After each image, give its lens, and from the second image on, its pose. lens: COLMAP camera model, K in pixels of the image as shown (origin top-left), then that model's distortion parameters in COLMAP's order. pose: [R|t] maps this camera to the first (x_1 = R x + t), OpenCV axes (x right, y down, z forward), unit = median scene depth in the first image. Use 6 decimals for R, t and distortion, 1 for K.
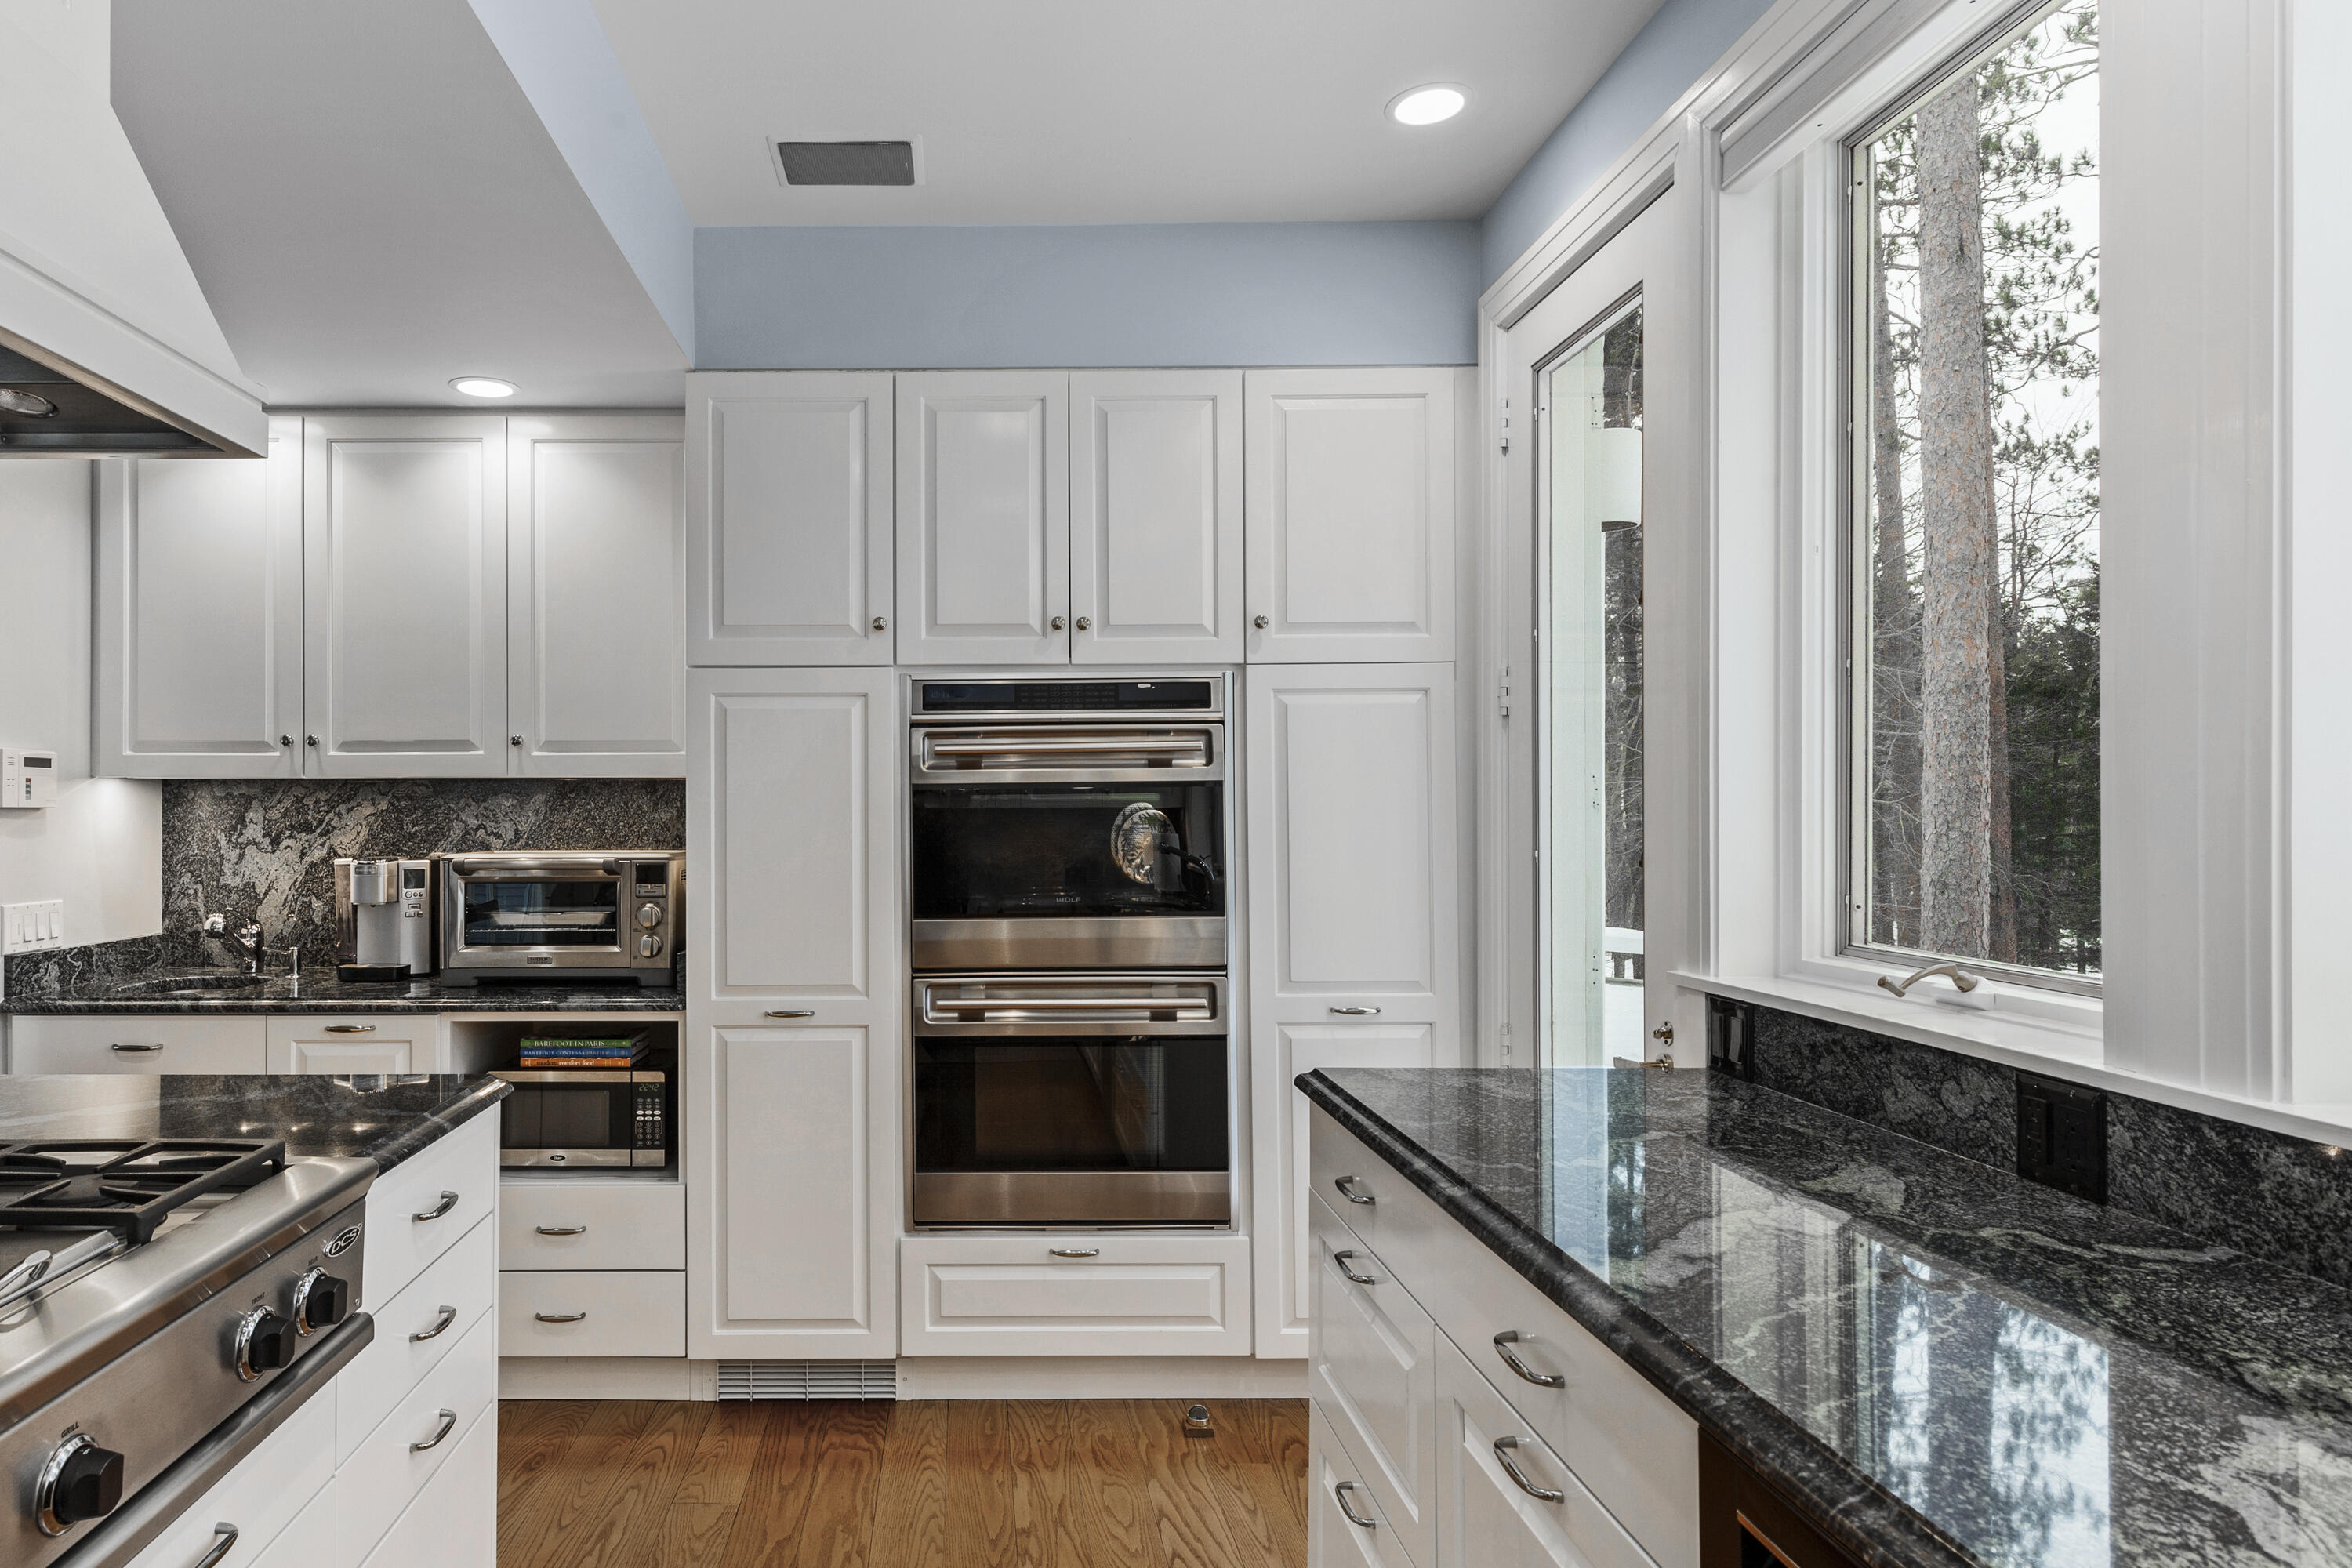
lens RADIAL K [[1298.4, 0, 1176.1], [0, 1298.4, 796.1], [0, 0, 1]] dist [0.003788, 0.000259]
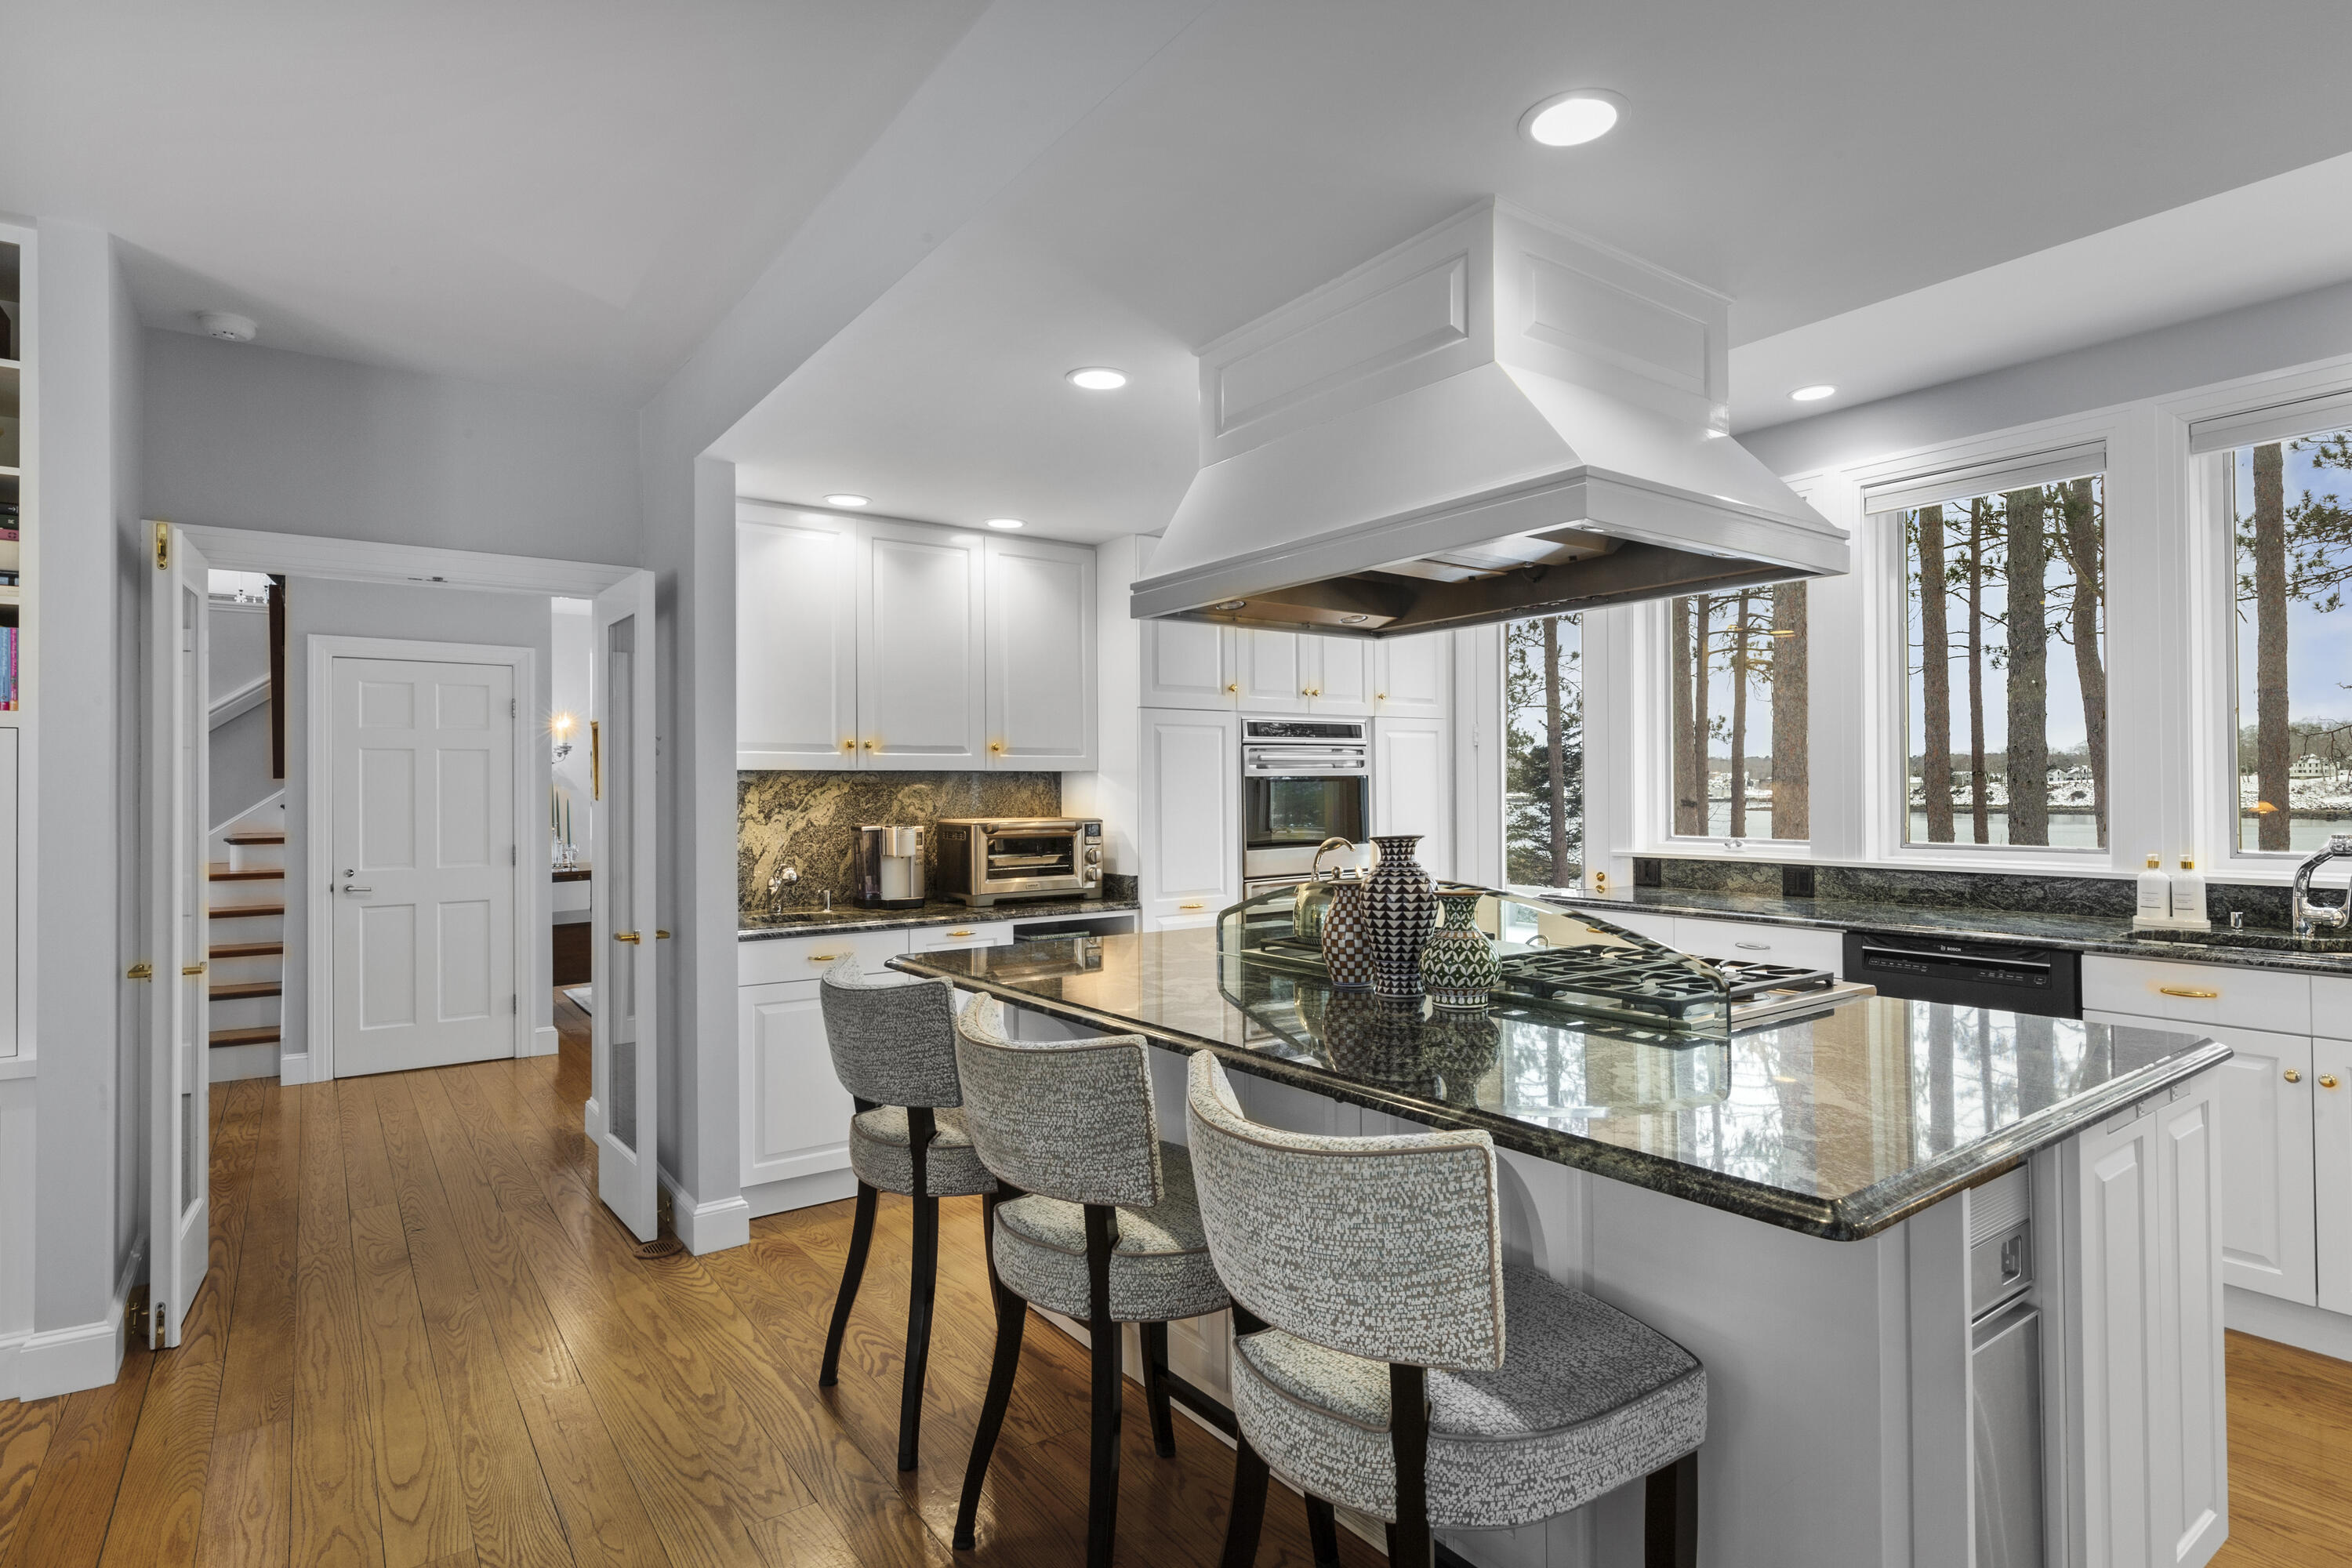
lens RADIAL K [[1170.2, 0, 1179.3], [0, 1170.2, 781.8], [0, 0, 1]] dist [0.001840, 0.000474]
pose [[0.810209, 0.001606, 0.586139, -1.171293], [-0.000078, 0.999997, -0.002632, 0.002328], [-0.586141, 0.002087, 0.810206, -0.264713]]
